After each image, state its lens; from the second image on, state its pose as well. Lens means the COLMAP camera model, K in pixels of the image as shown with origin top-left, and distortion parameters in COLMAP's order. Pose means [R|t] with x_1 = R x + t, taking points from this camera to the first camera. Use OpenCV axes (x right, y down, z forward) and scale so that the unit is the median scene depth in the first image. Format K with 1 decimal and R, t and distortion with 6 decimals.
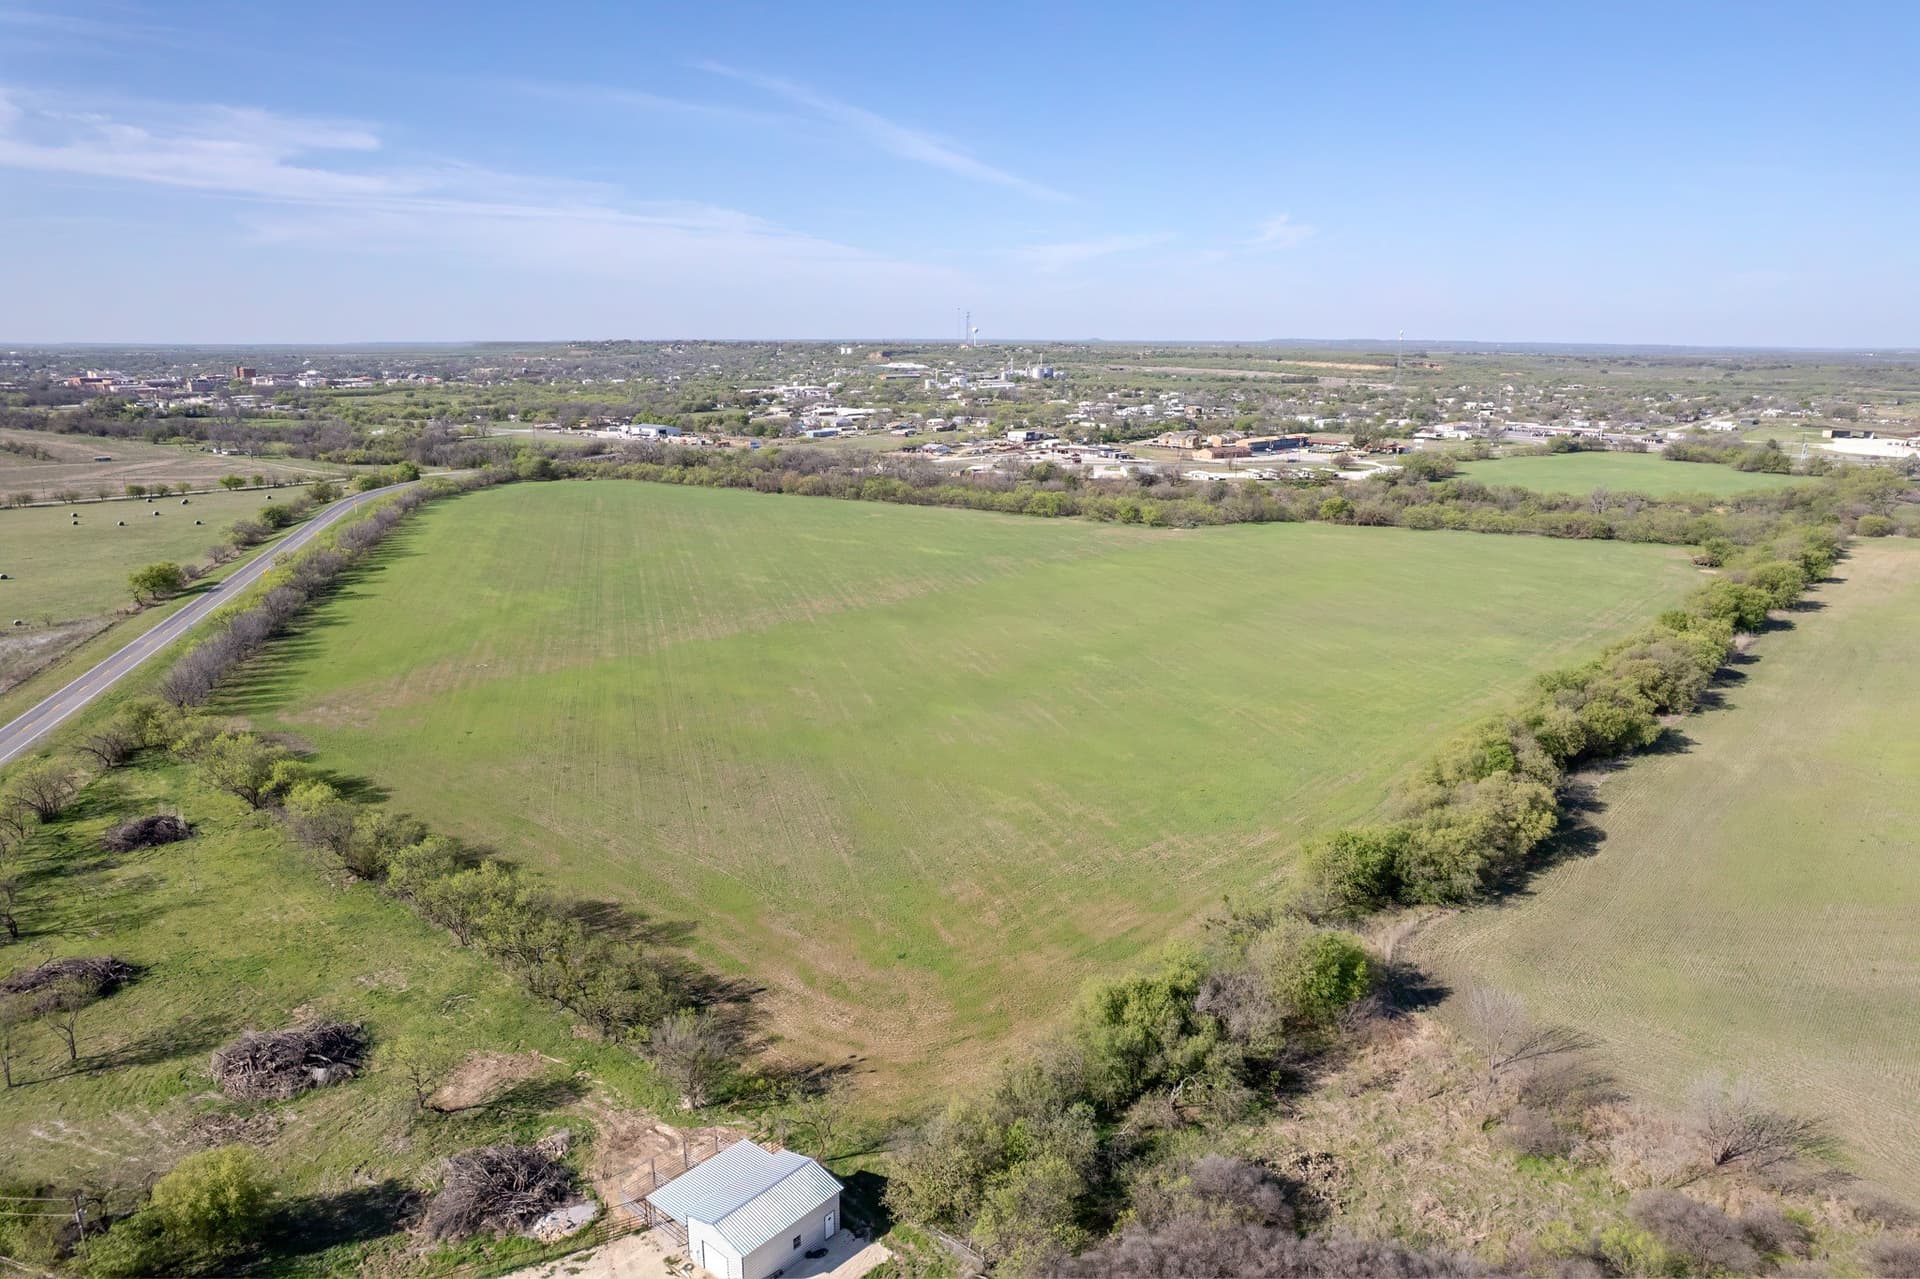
lens RADIAL K [[1241.1, 0, 966.5], [0, 1241.1, 600.4], [0, 0, 1]] dist [-0.082432, 0.074351]
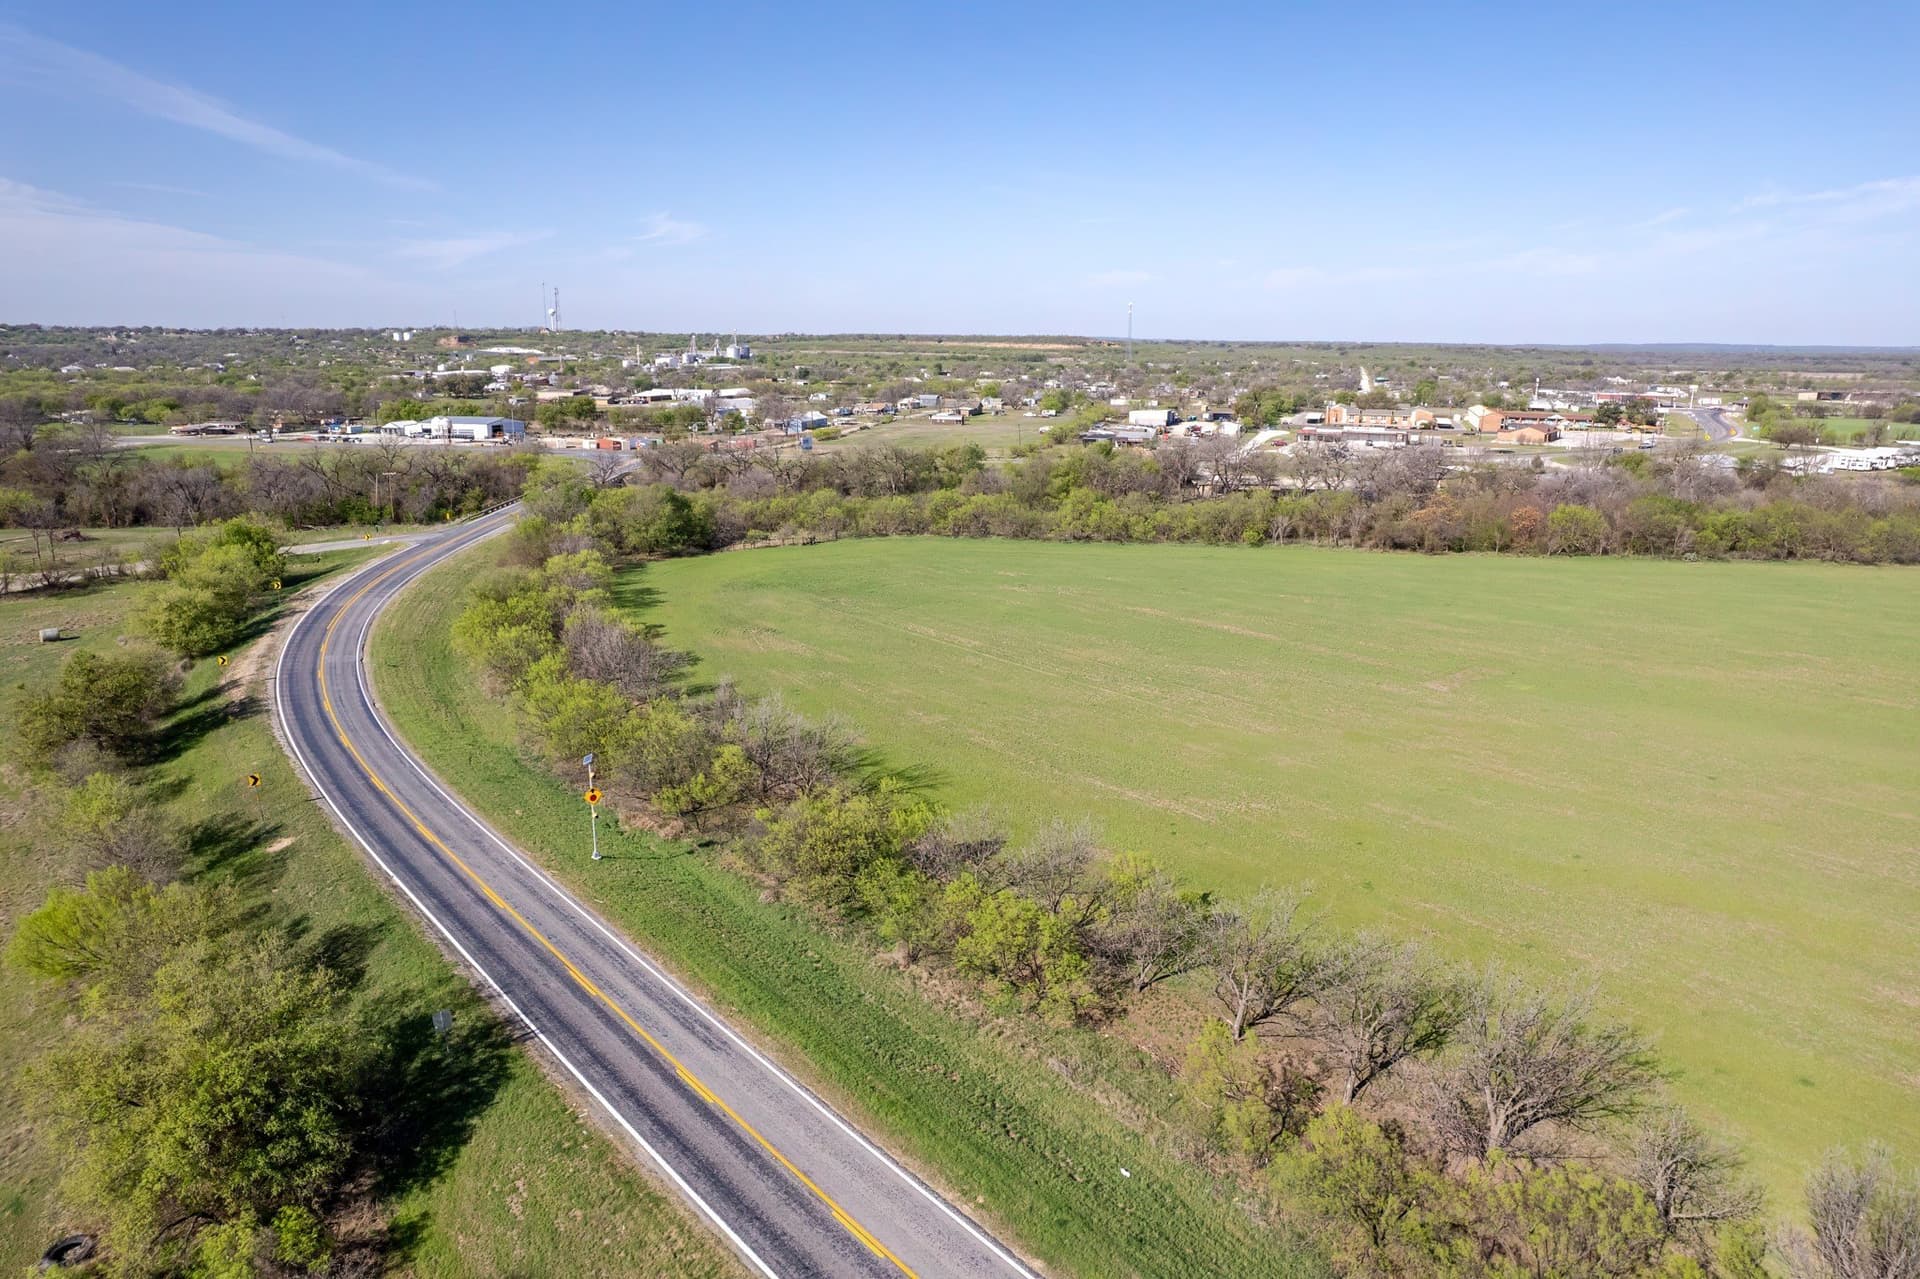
lens RADIAL K [[1241.1, 0, 966.5], [0, 1241.1, 600.4], [0, 0, 1]] dist [-0.082432, 0.074351]
pose [[0.910631, -0.084863, 0.404411, -0.448437], [0.084822, 0.996233, 0.018056, -0.090932], [-0.404420, 0.017860, 0.914399, 0.709494]]
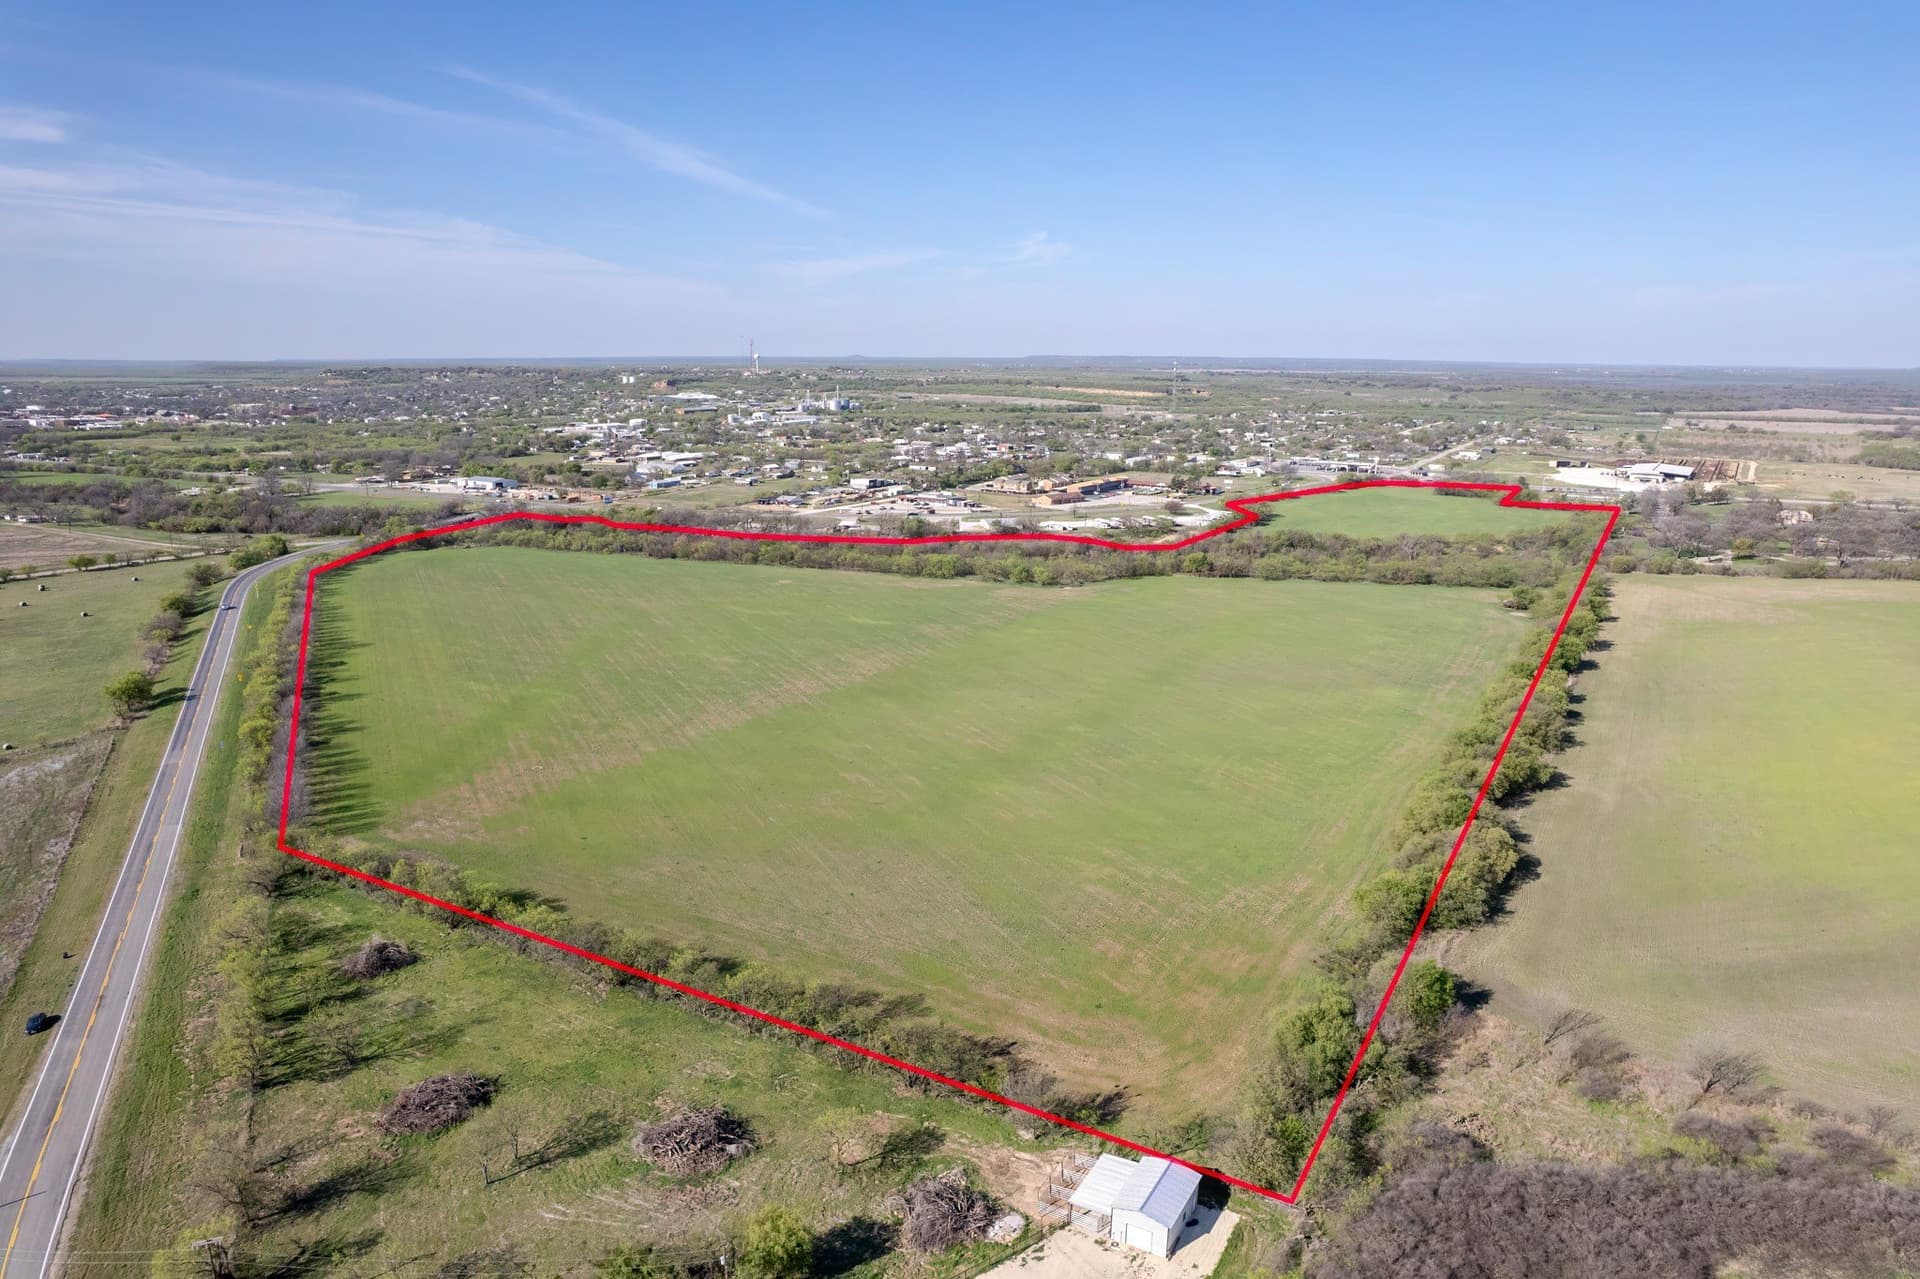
lens RADIAL K [[1241.1, 0, 966.5], [0, 1241.1, 600.4], [0, 0, 1]] dist [-0.082432, 0.074351]
pose [[0.981637, -0.036992, 0.187136, -0.104650], [0.039147, 0.999203, -0.007828, -0.033583], [-0.186697, 0.015010, 0.982303, -0.063587]]
